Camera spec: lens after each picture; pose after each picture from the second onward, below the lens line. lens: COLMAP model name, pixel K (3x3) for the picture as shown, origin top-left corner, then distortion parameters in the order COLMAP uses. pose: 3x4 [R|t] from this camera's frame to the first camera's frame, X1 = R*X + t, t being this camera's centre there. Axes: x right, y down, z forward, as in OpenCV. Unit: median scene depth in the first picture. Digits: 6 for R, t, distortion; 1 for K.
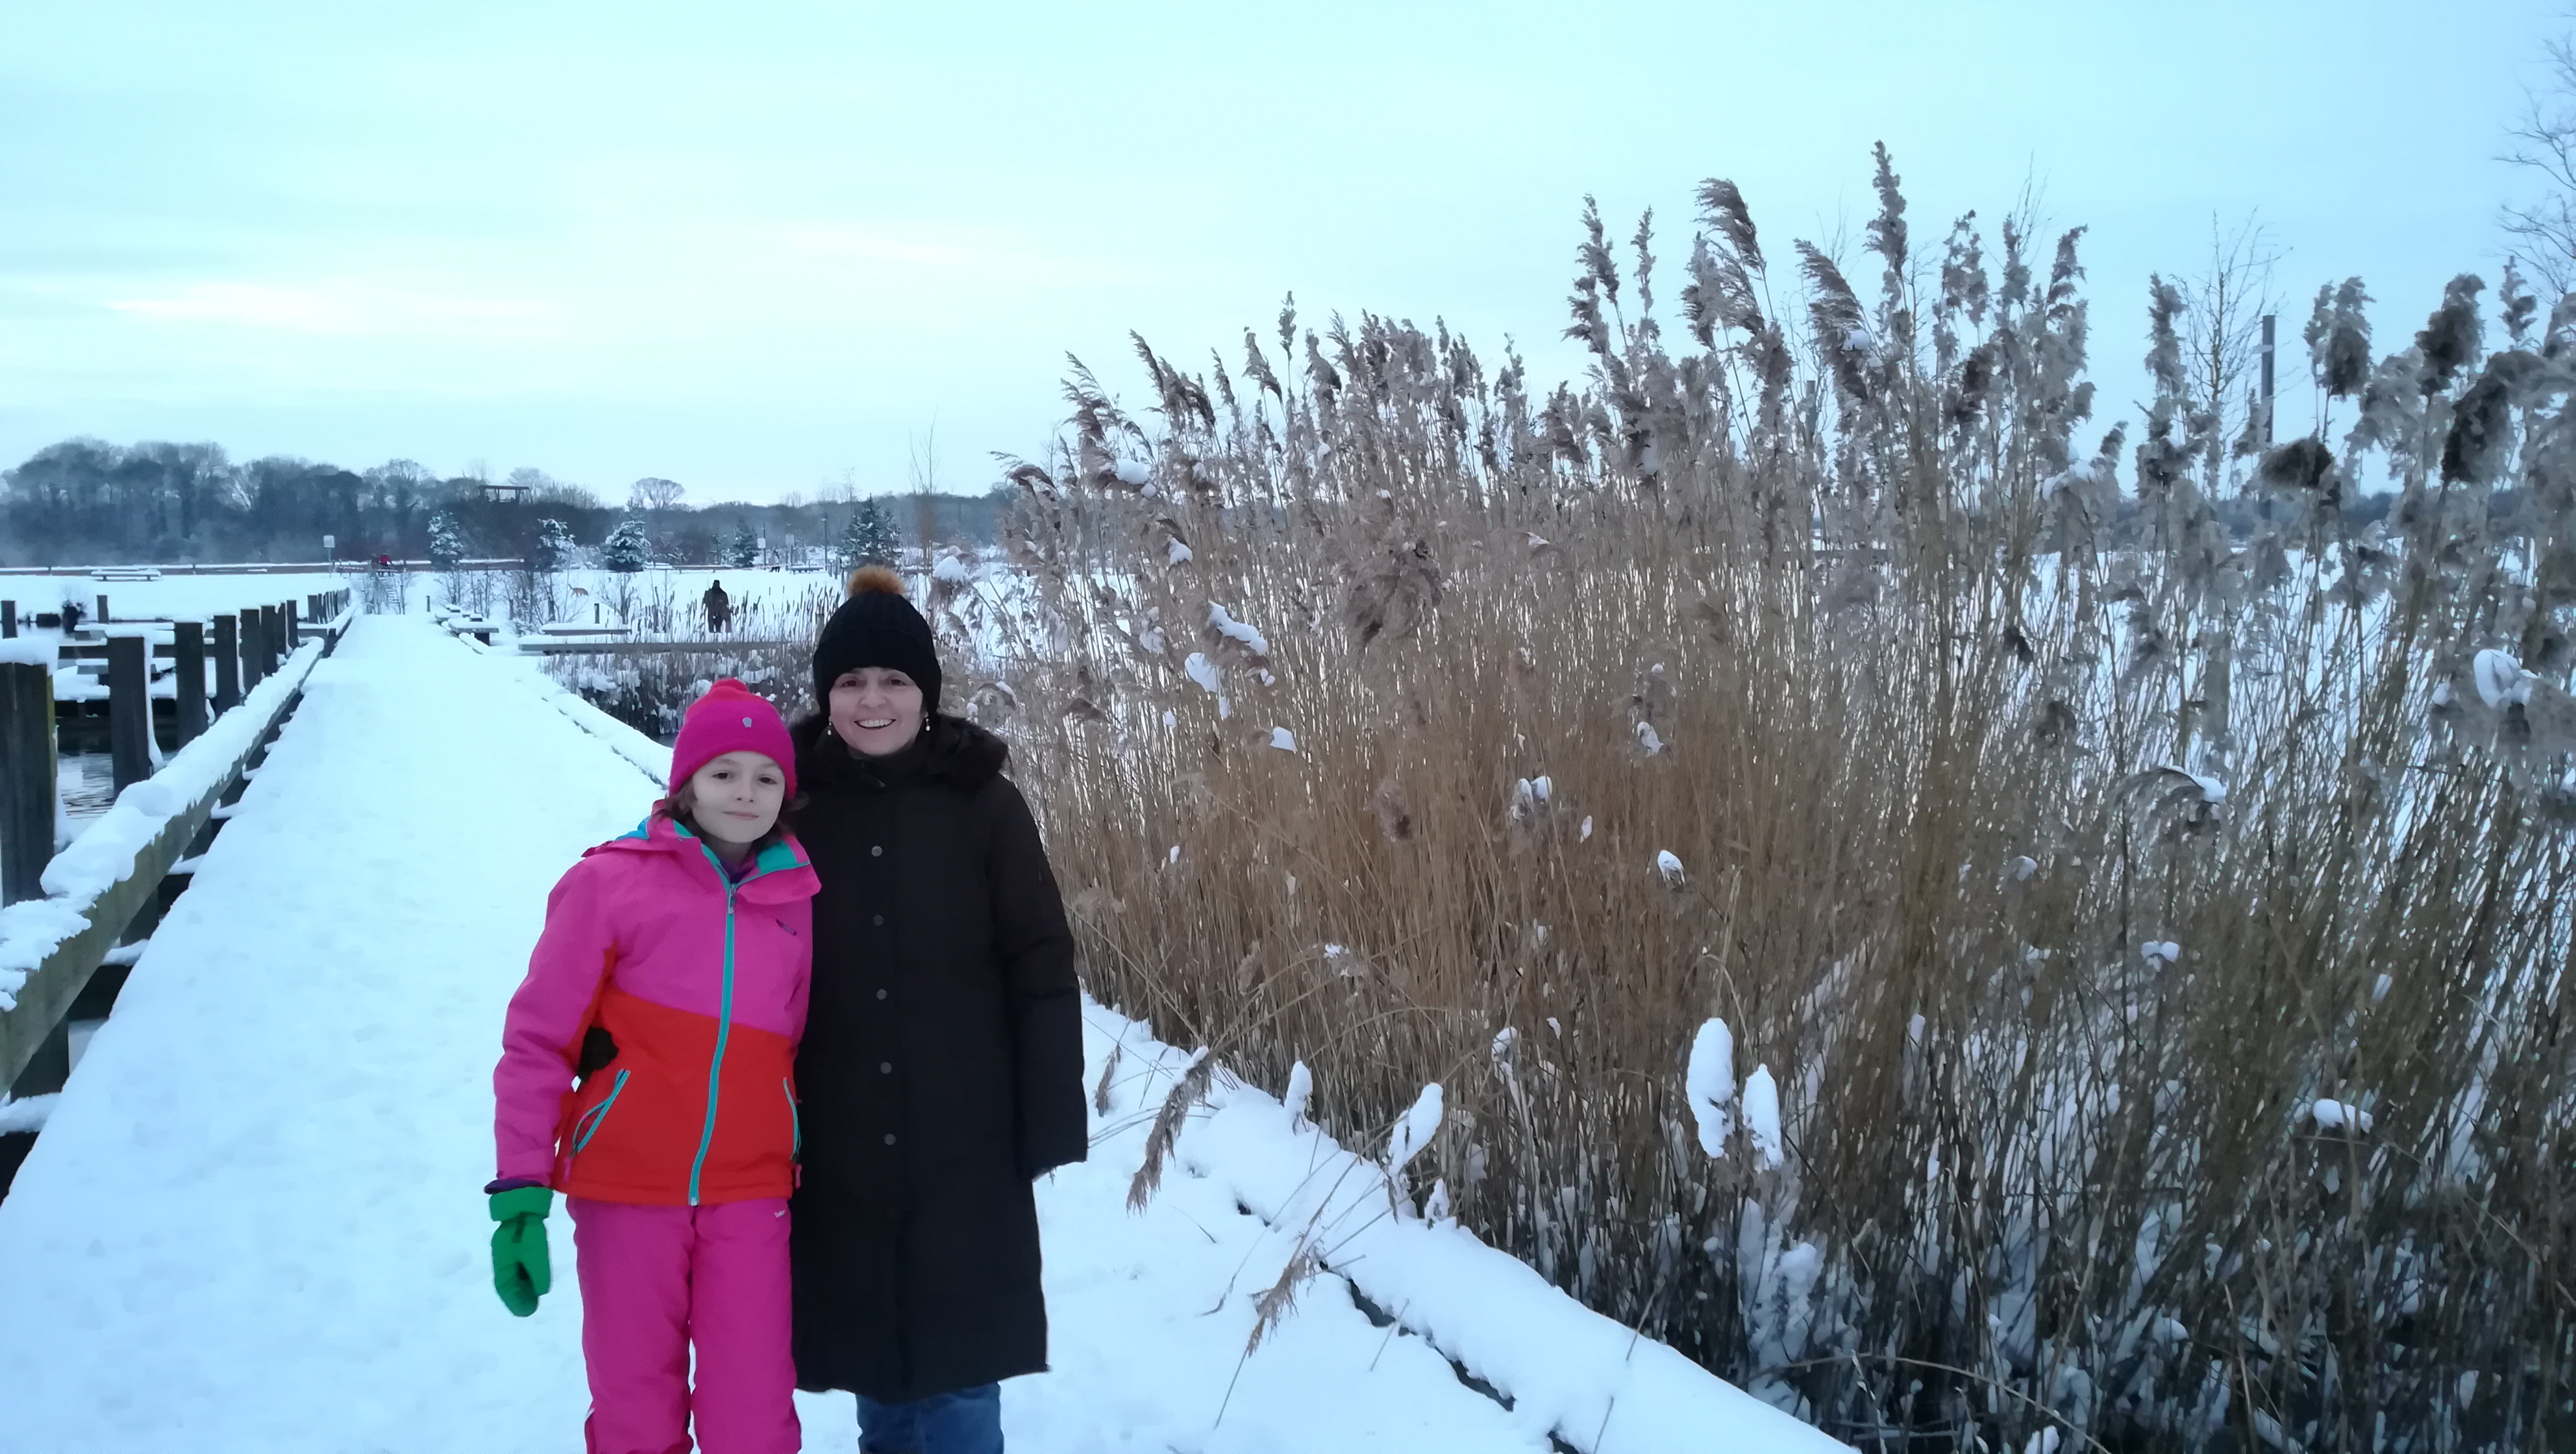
lens RADIAL K [[1952.0, 0, 1280.5], [0, 1952.0, 736.4], [0, 0, 1]] dist [0.065174, -0.093707]
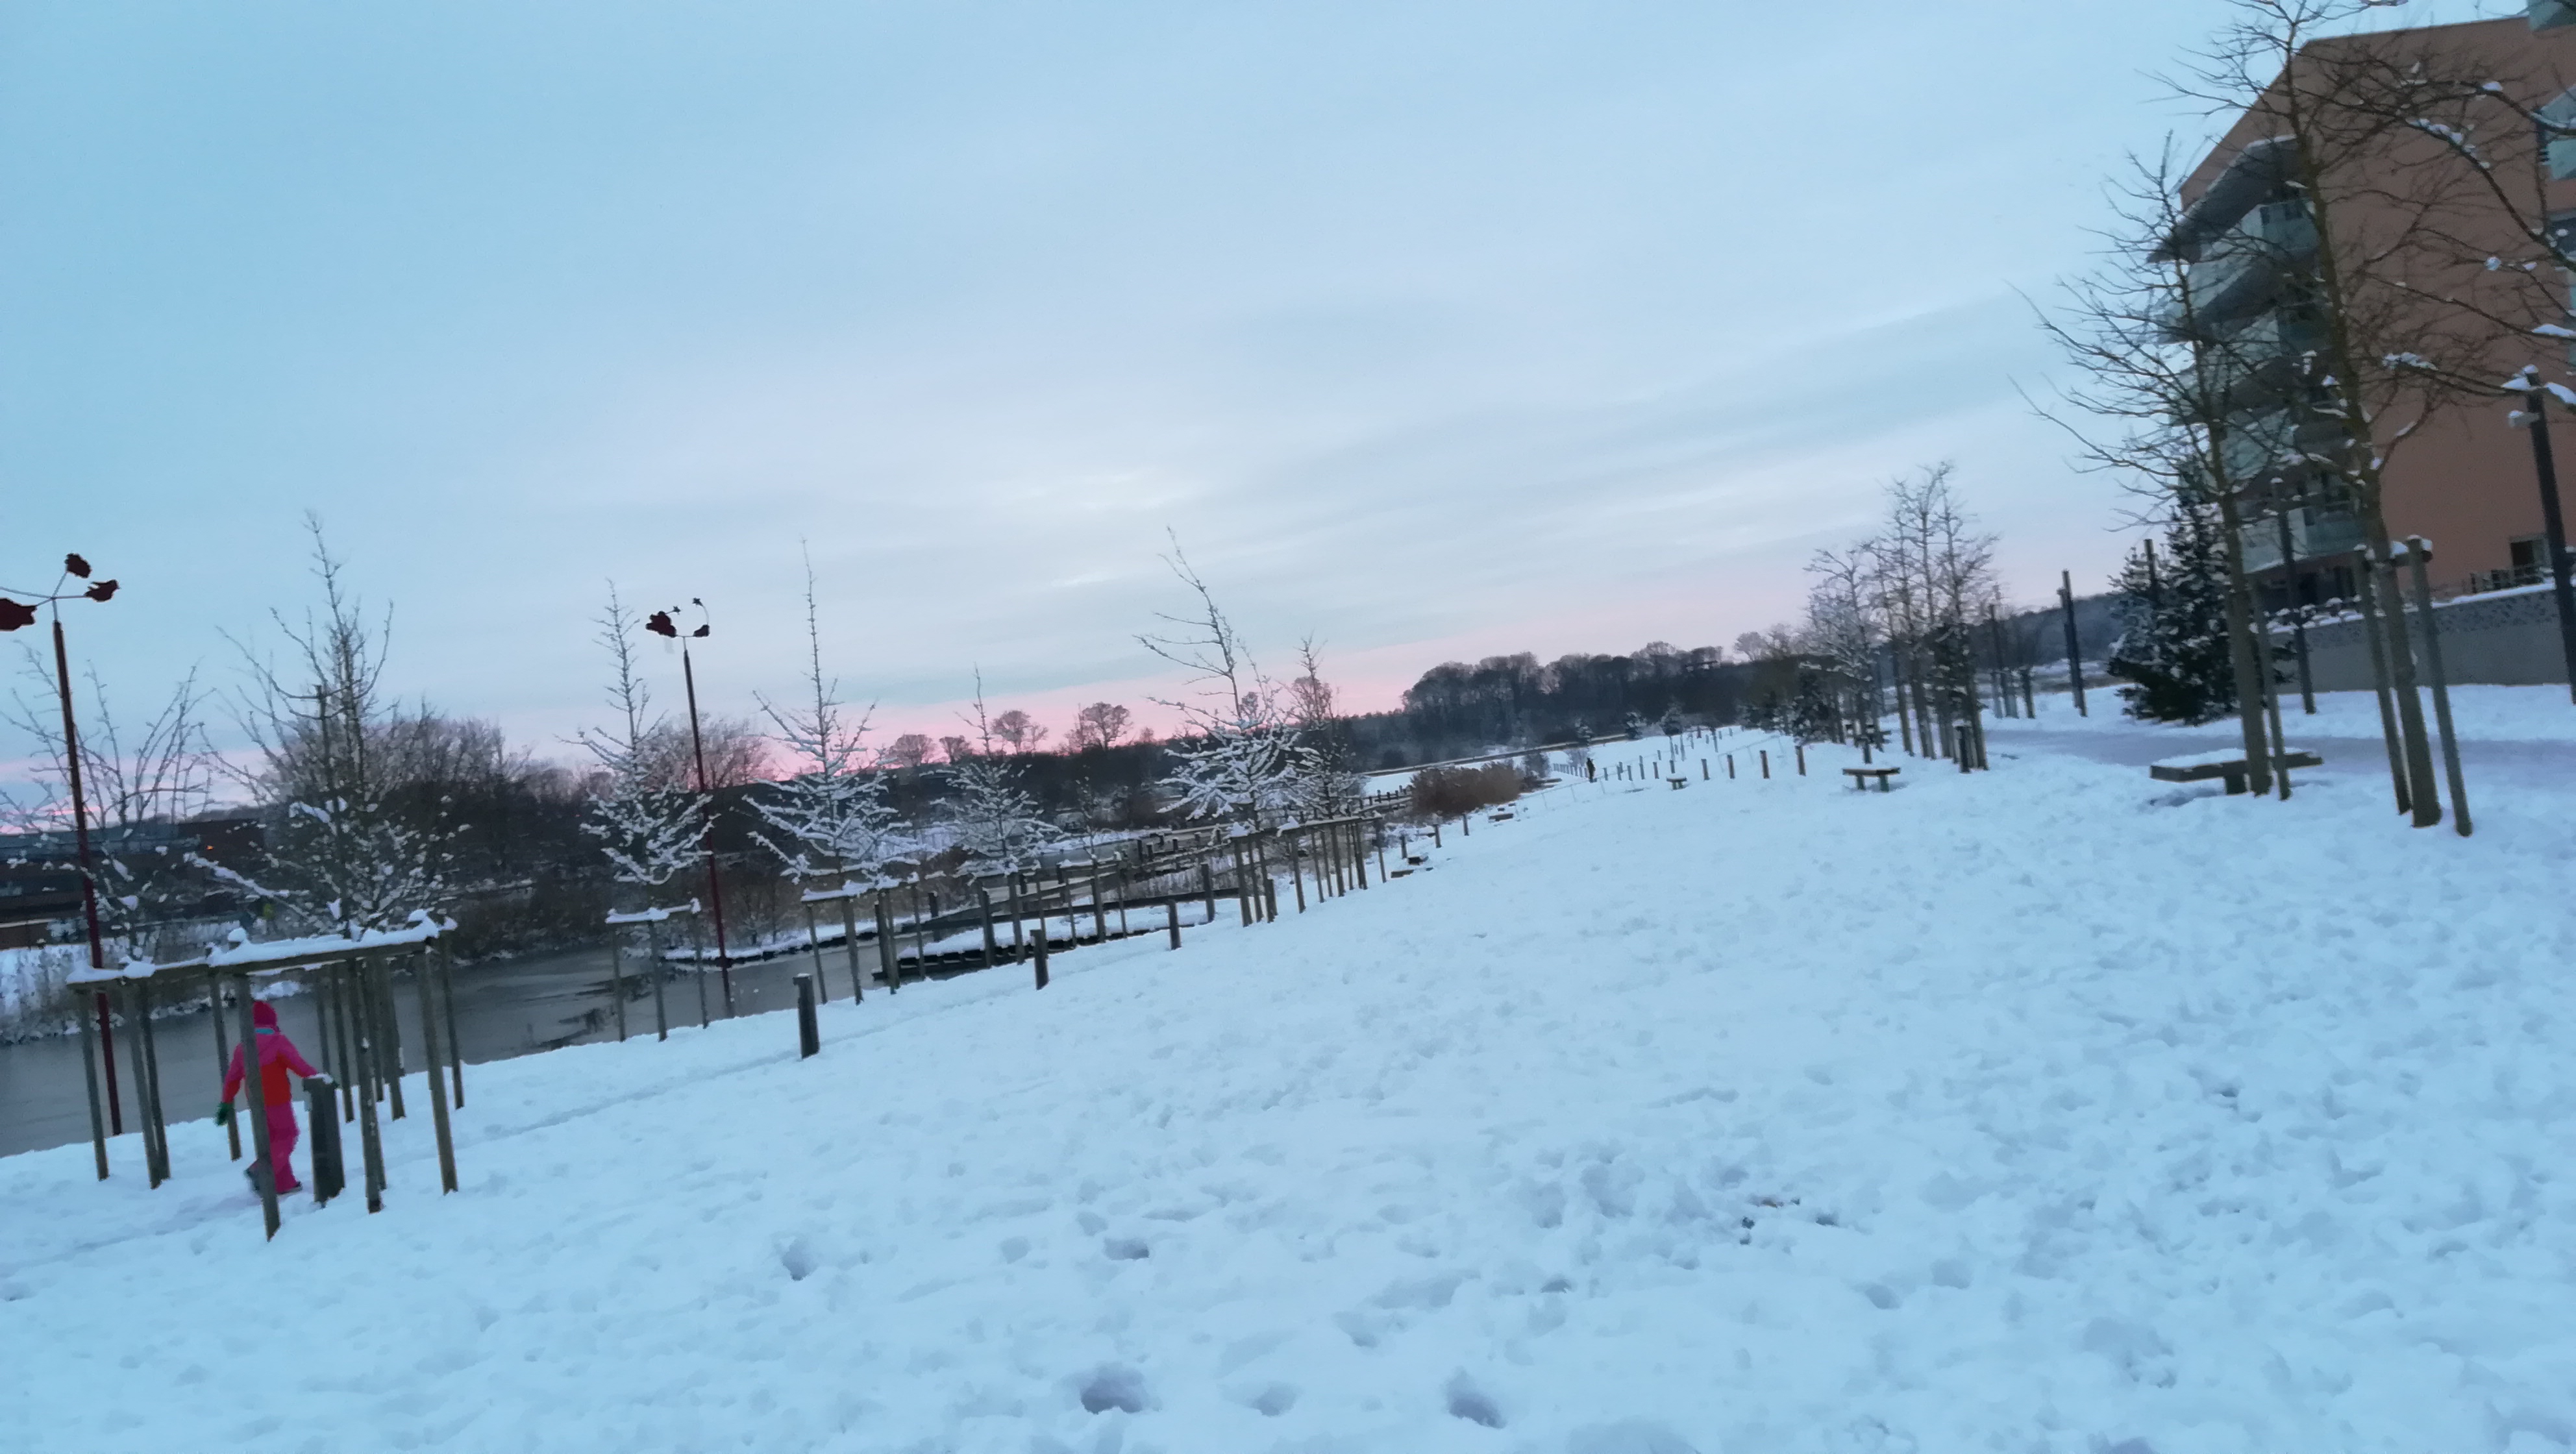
lens RADIAL K [[1952.0, 0, 1263.1], [0, 1952.0, 733.1], [0, 0, 1]] dist [0.065174, -0.093707]
pose [[0.782216, -0.108874, -0.613421, 1.566693], [0.078205, 0.993983, -0.076695, -0.004842], [0.618080, 0.012019, 0.786023, -2.037515]]
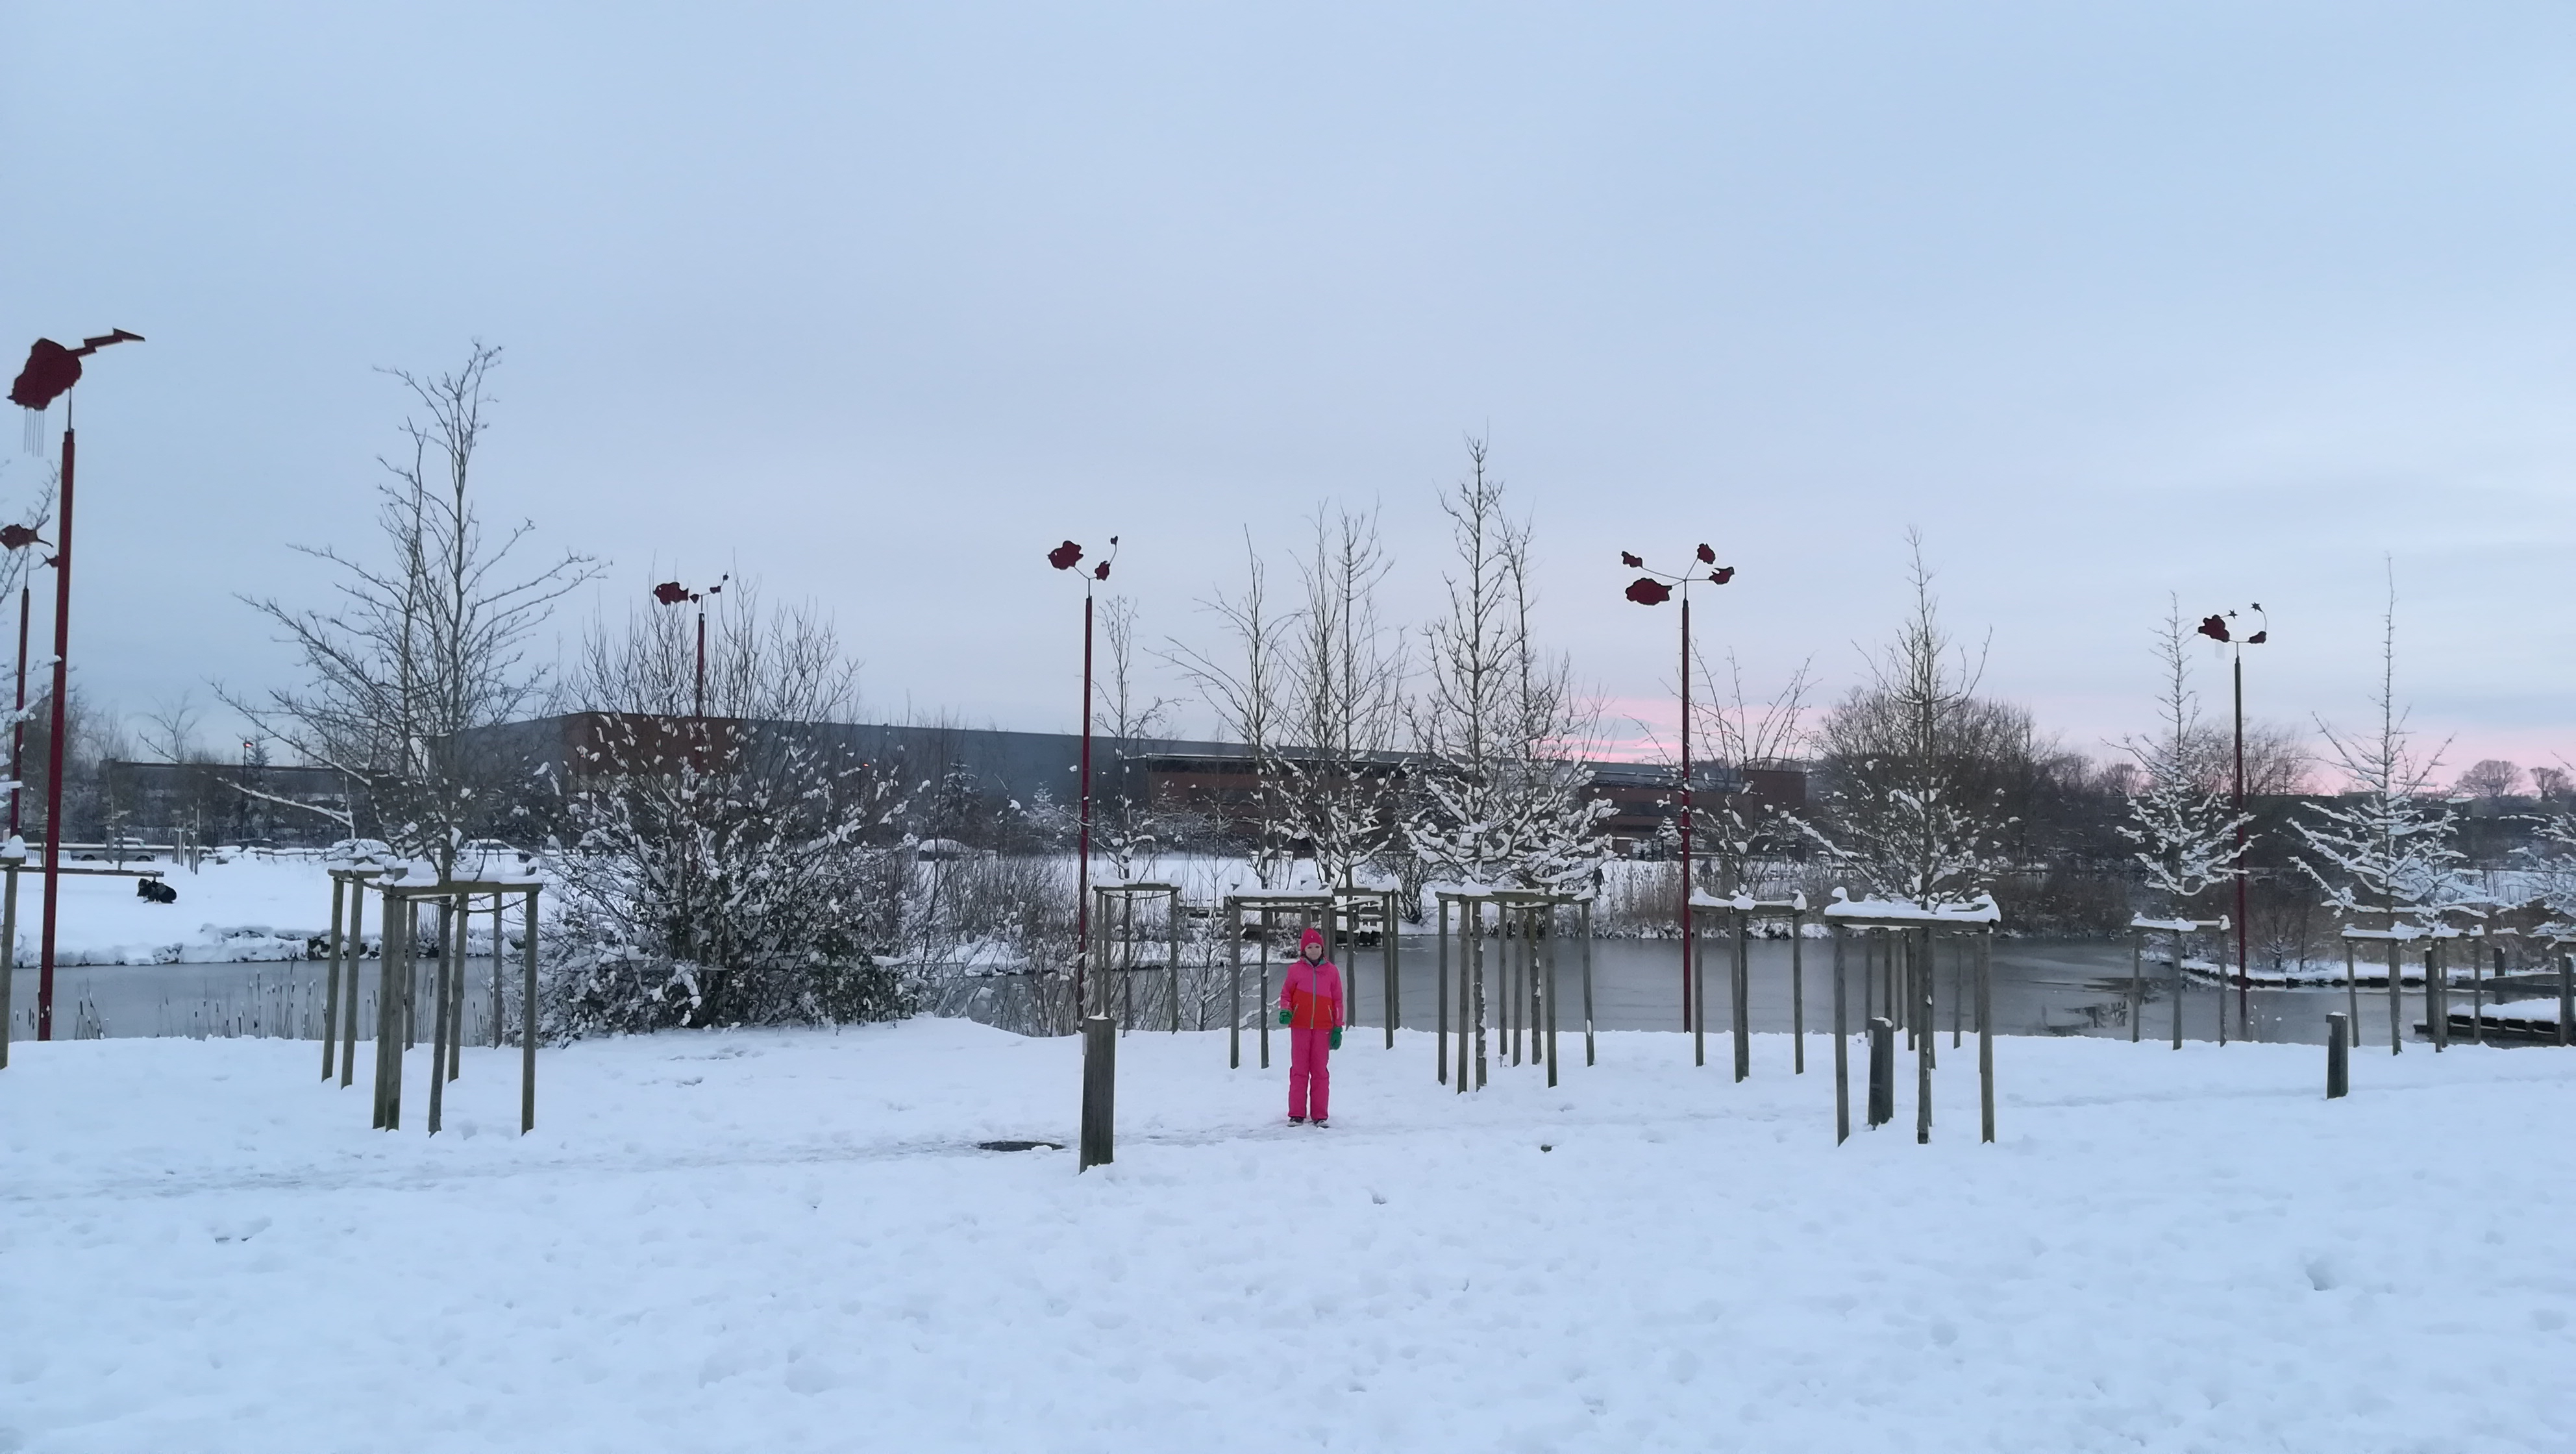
lens RADIAL K [[1952.0, 0, 1296.2], [0, 1952.0, 727.7], [0, 0, 1]] dist [0.065174, -0.093707]
pose [[0.187183, -0.049719, -0.981066, 1.659389], [-0.085696, 0.994084, -0.066729, -0.010999], [0.978580, 0.096564, 0.181815, -2.121350]]
